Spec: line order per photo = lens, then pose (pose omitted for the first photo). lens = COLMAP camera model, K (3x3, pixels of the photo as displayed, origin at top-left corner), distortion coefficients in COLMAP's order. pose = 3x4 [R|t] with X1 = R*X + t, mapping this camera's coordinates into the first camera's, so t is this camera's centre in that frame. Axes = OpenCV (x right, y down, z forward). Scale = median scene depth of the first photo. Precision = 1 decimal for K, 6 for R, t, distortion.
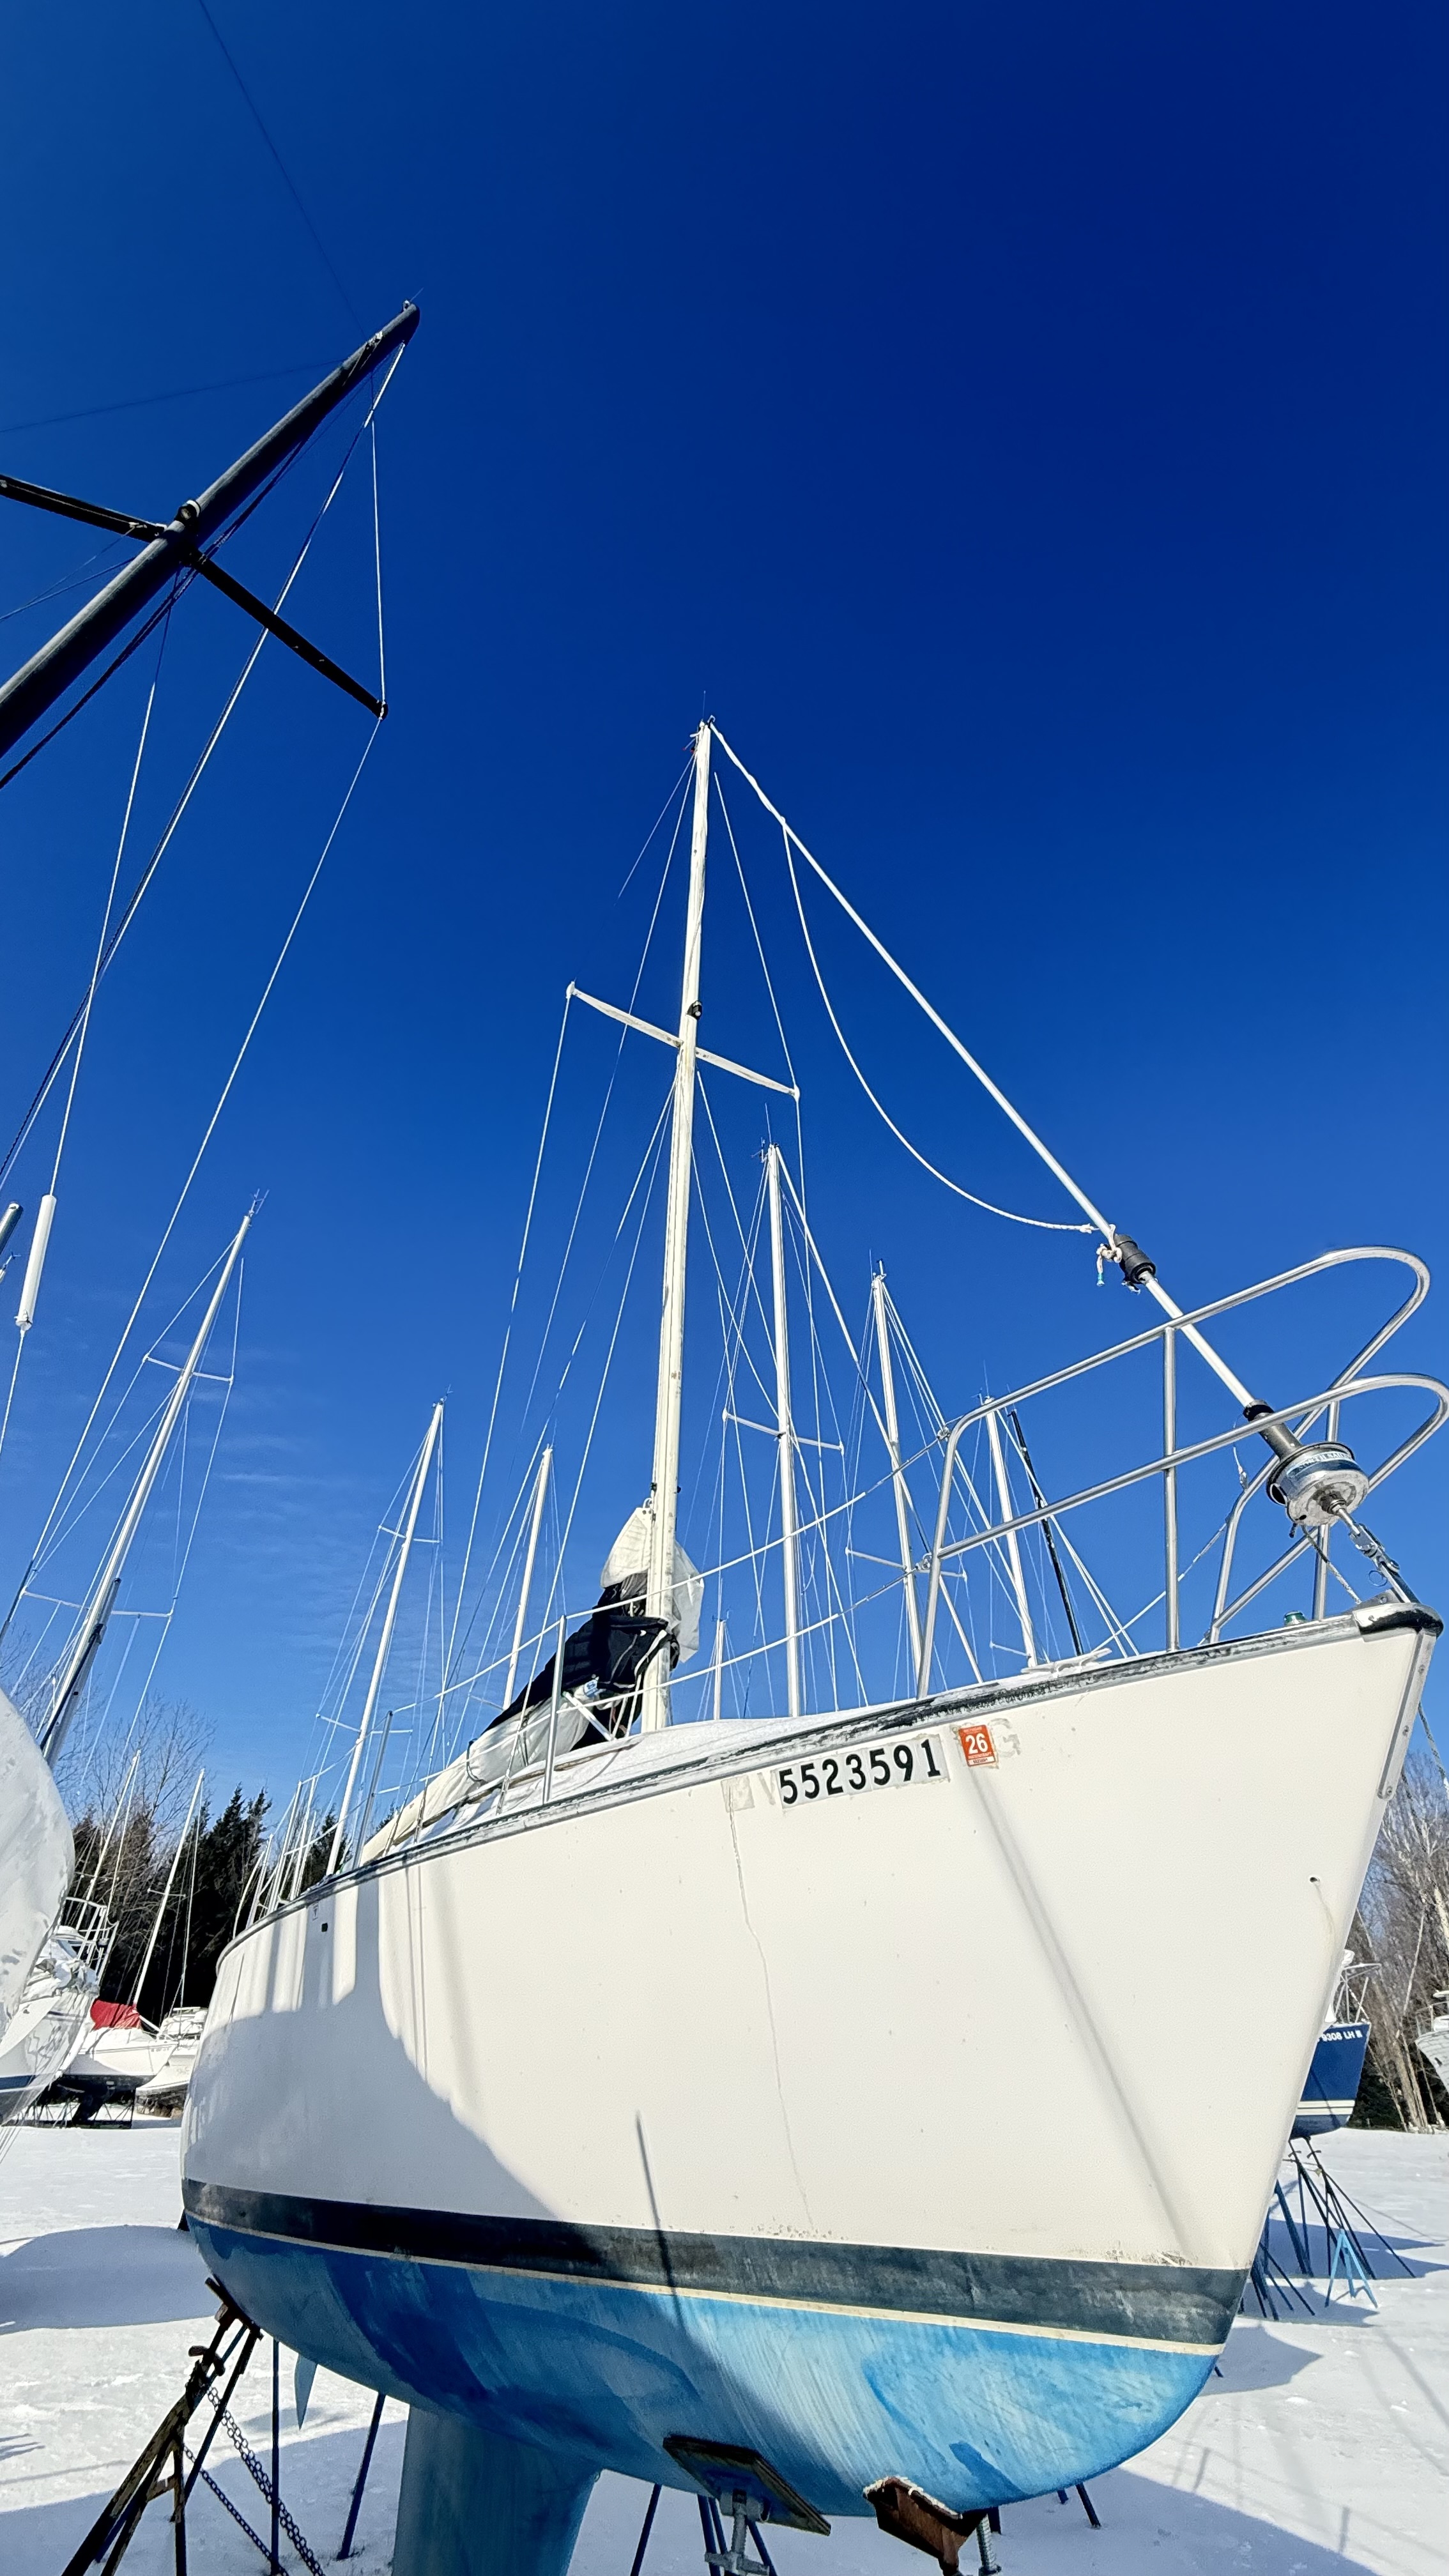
lens RADIAL K [[1027.3, 0, 722.1], [0, 1027.3, 1291.0], [0, 0, 1]] dist [0.000179, -0.000273]
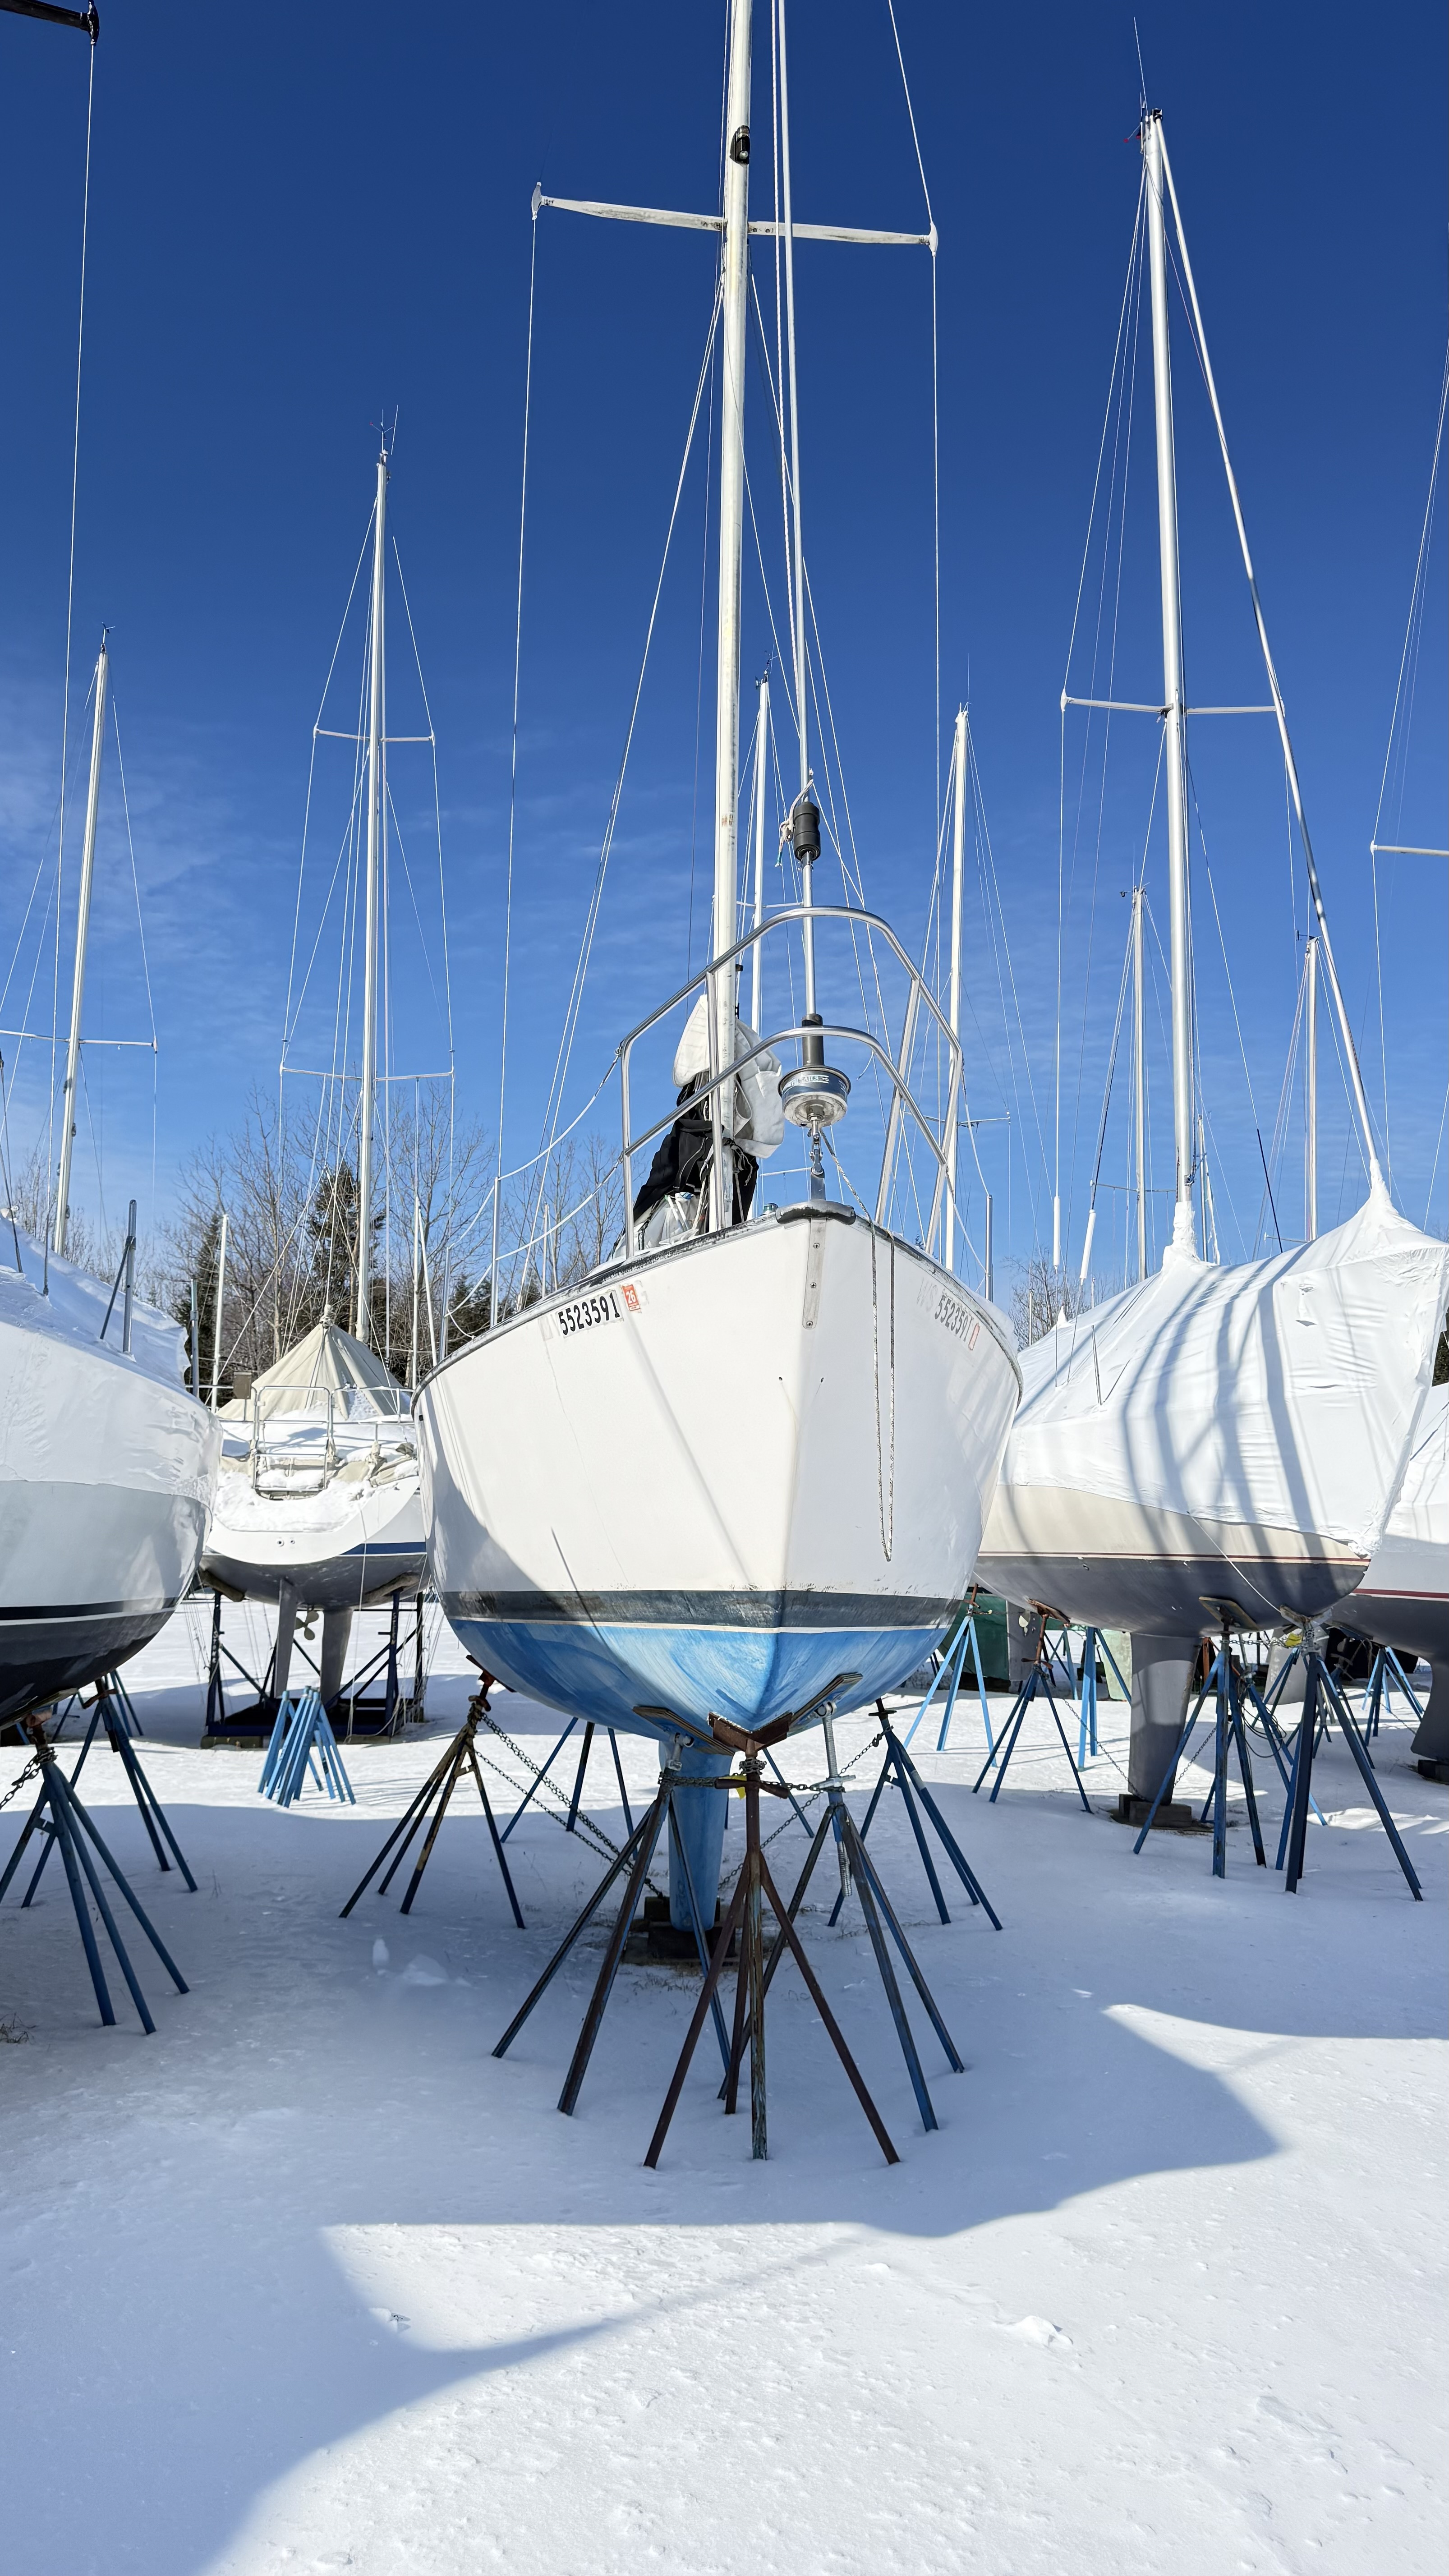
lens RADIAL K [[1789.3, 0, 724.0], [0, 1789.3, 1304.6], [0, 0, 1]] dist [0.135053, -0.197702]
pose [[0.915555, -0.058162, -0.397965, 0.586974], [0.245174, 0.865092, 0.437614, -0.249124], [0.318824, -0.498230, 0.806299, -0.392132]]
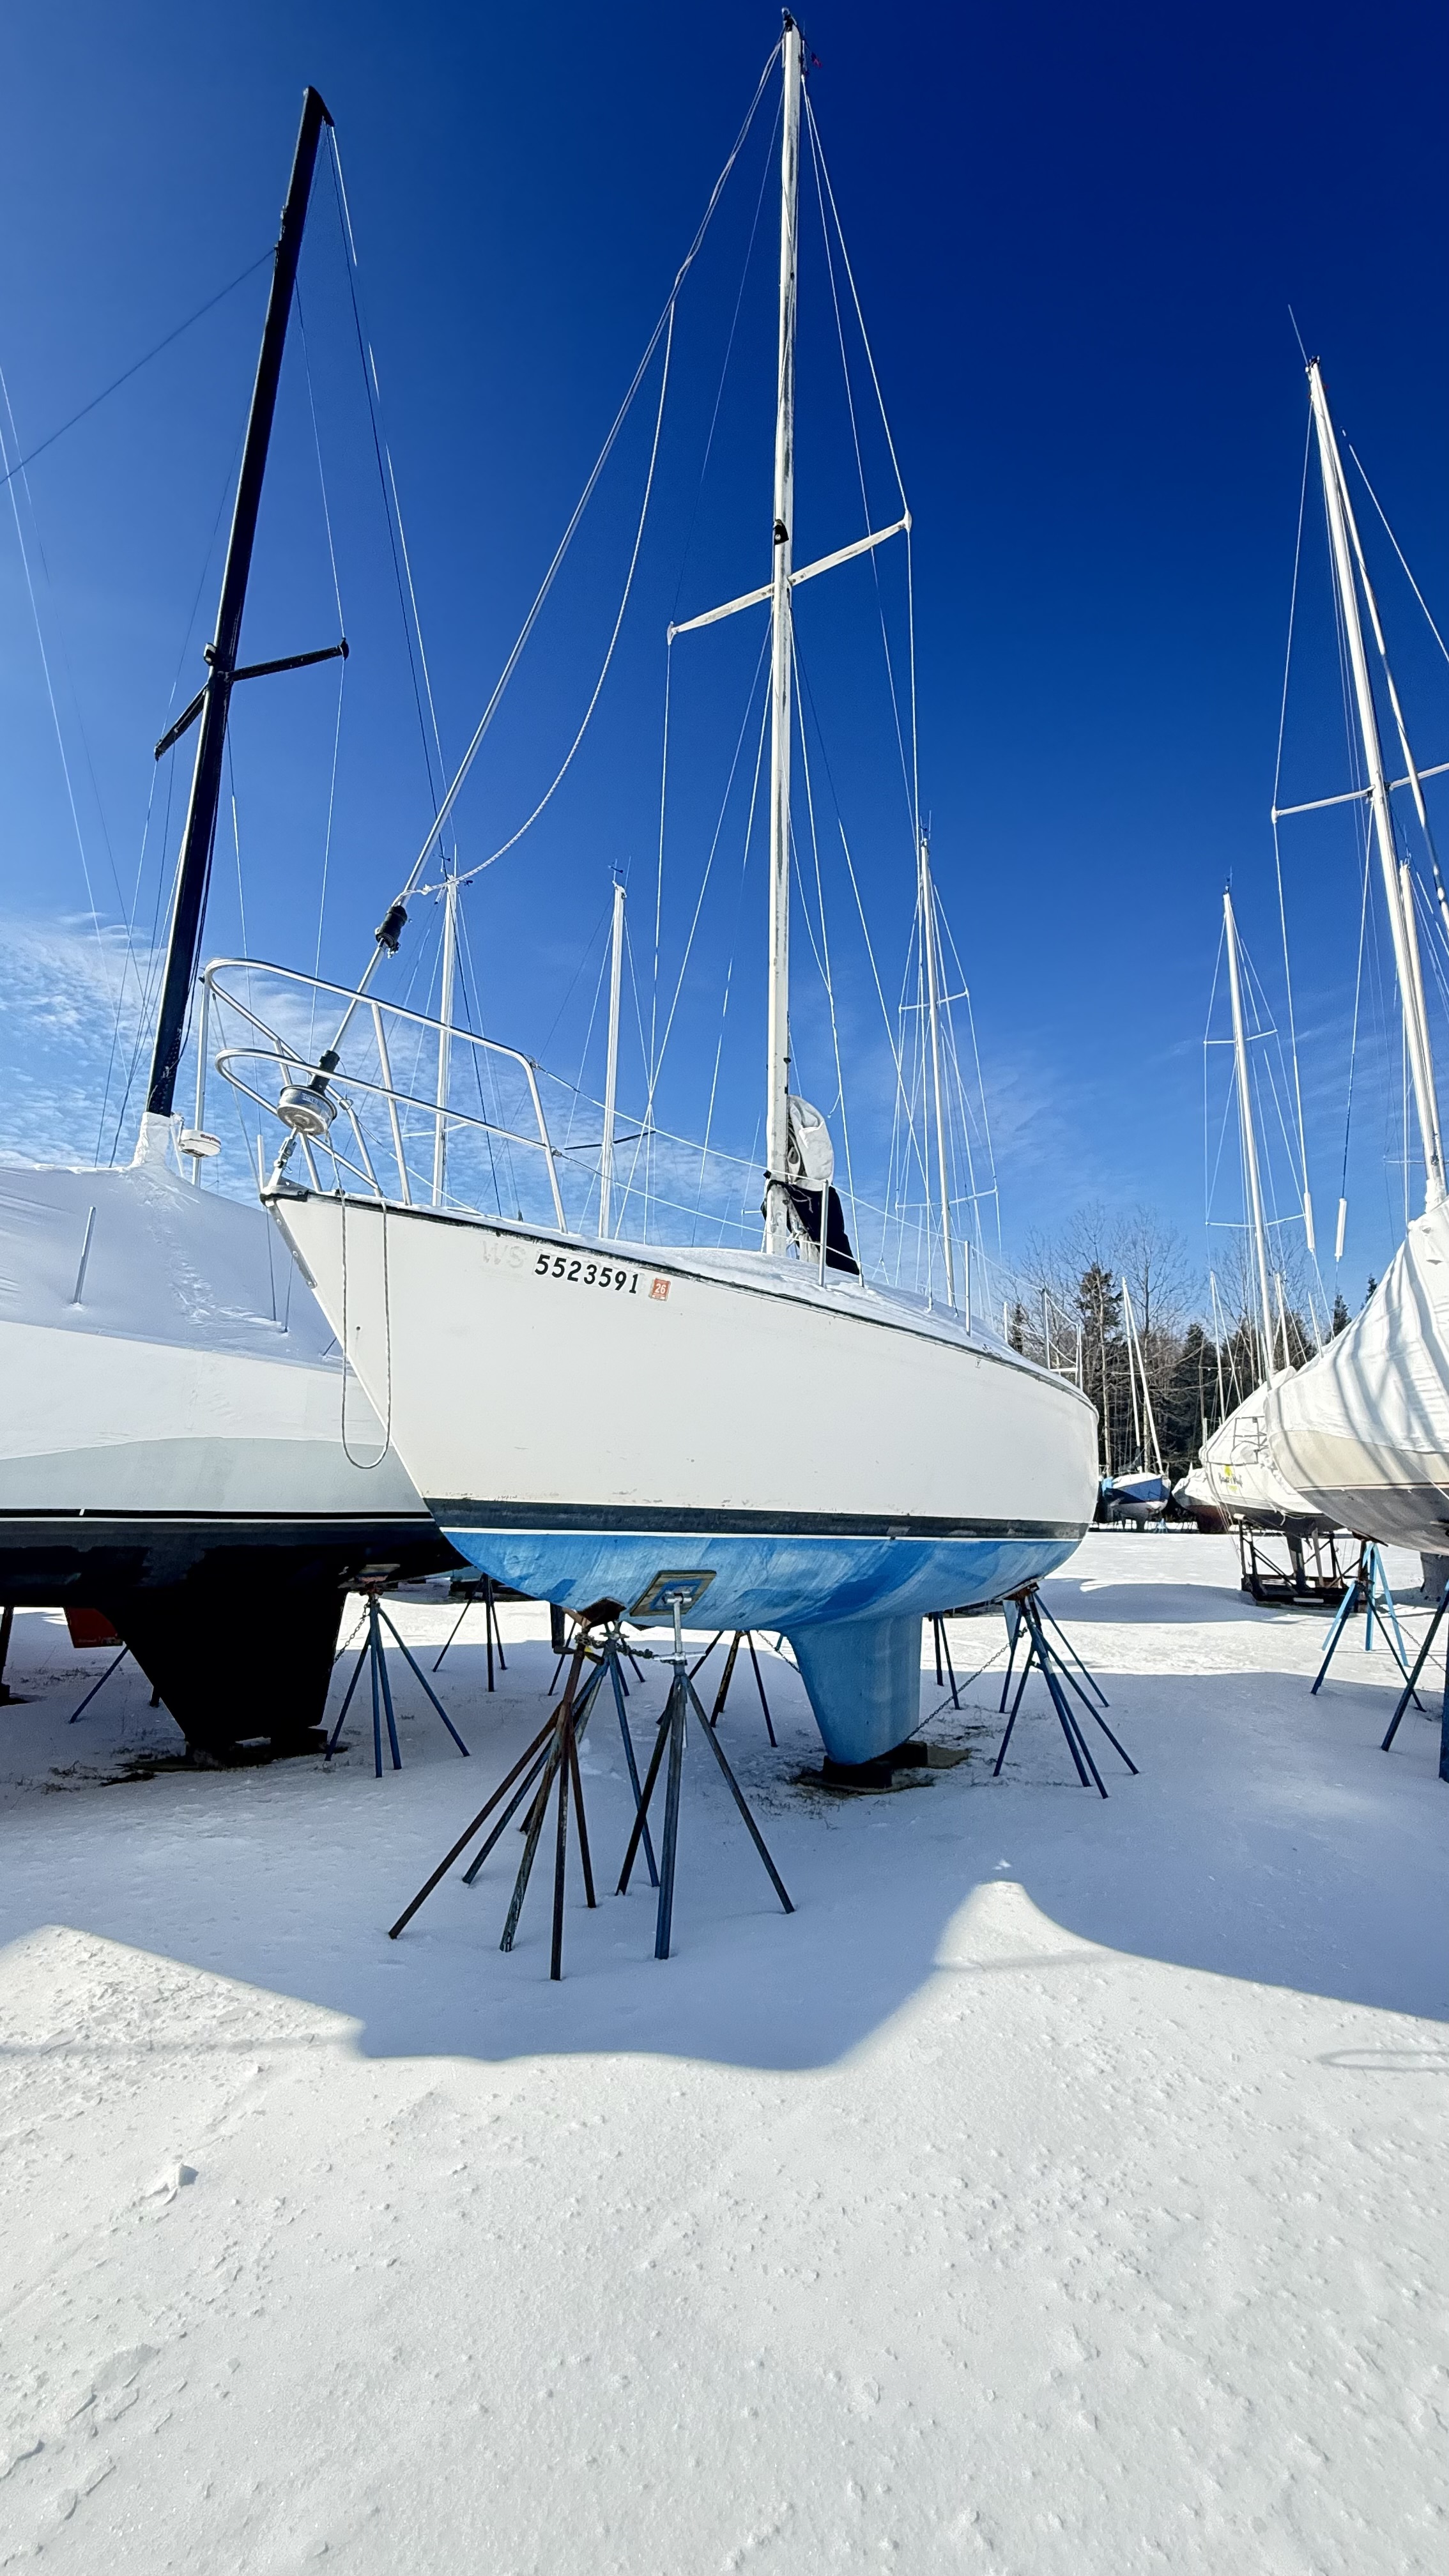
lens RADIAL K [[1027.3, 0, 722.1], [0, 1027.3, 1291.0], [0, 0, 1]] dist [0.000179, -0.000273]
pose [[0.515900, -0.180213, -0.837479, 0.974293], [0.521575, 0.841608, 0.140197, 0.238078], [0.679563, -0.509136, 0.528180, 0.201750]]
